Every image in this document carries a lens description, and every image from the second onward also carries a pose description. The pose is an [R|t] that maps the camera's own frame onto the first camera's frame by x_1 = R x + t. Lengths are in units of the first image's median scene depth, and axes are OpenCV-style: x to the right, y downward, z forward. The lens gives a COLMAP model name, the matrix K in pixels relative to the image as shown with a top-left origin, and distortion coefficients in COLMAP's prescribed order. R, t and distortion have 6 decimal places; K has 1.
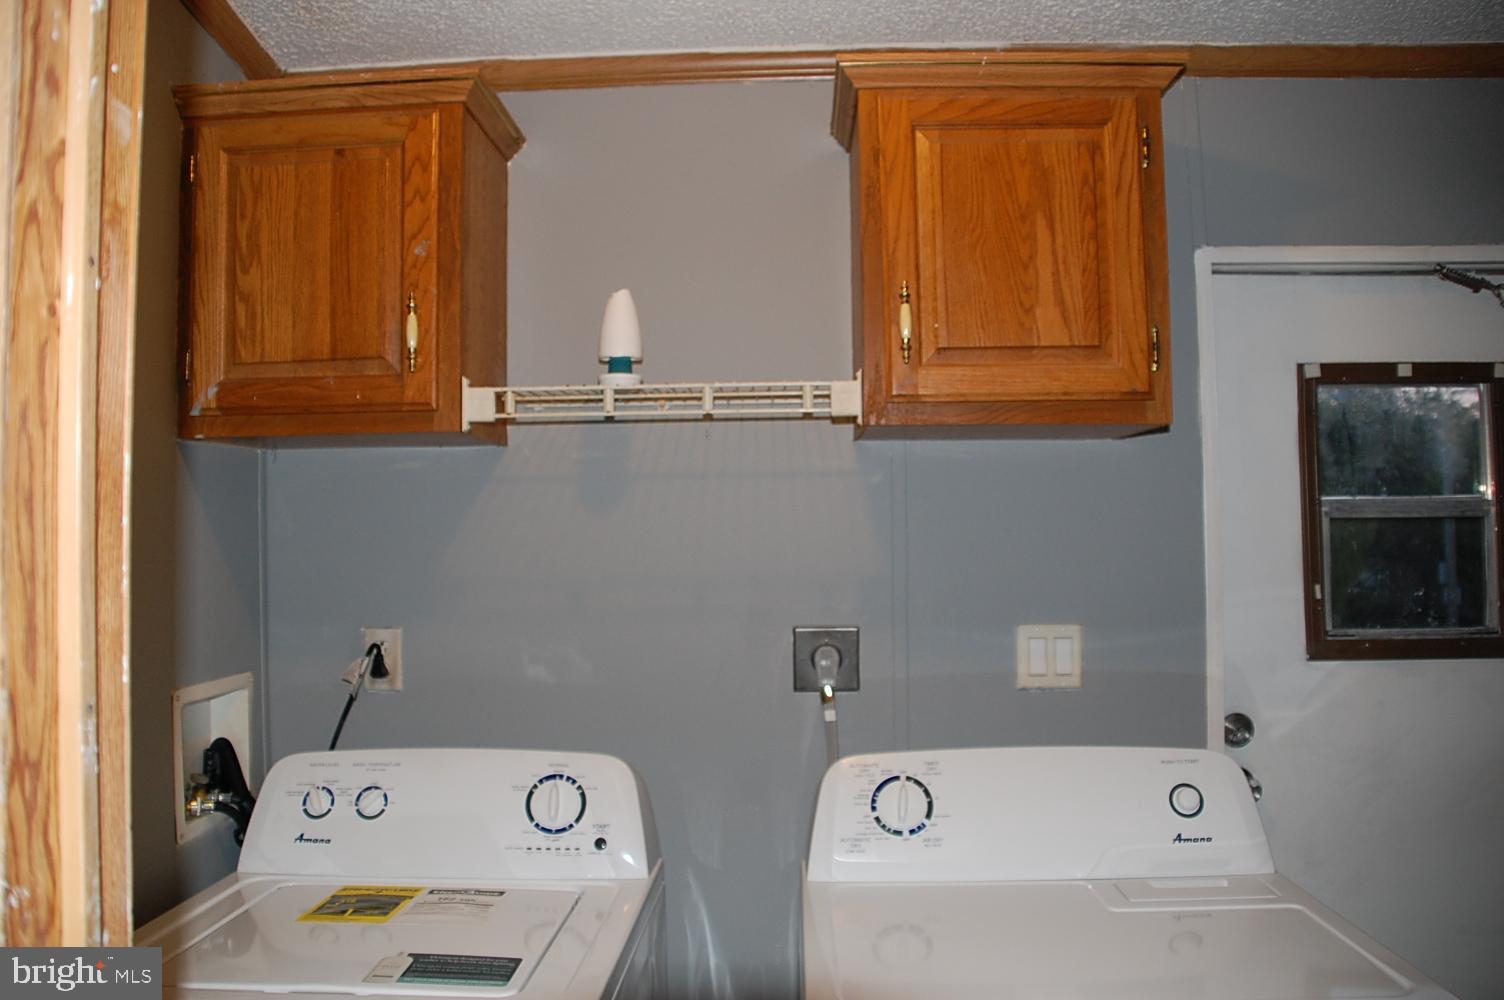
lens RADIAL K [[1128.0, 0, 752.0], [0, 1128.0, 500.0], [0, 0, 1]] dist [-0.125699, 0.115440]
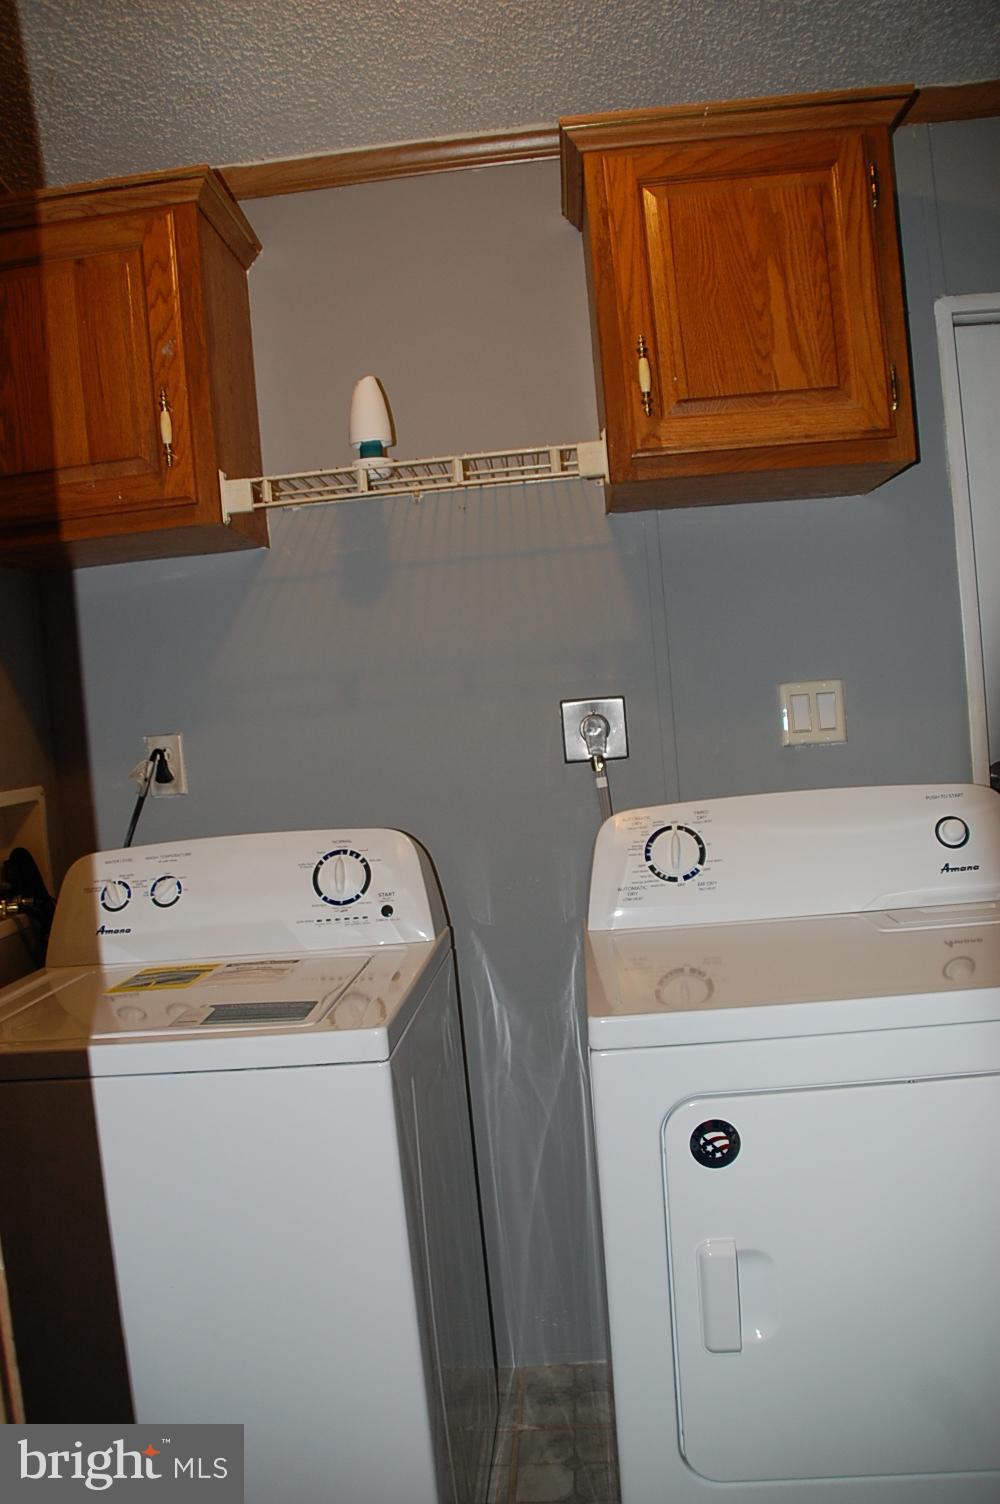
lens RADIAL K [[1128.0, 0, 500.0], [0, 1128.0, 752.0], [0, 0, 1]] dist [-0.125699, 0.115440]
pose [[0.996938, -0.072485, -0.029343, 0.010405], [0.074316, 0.994977, 0.067070, 0.098760], [0.024334, -0.069045, 0.997317, -0.032532]]
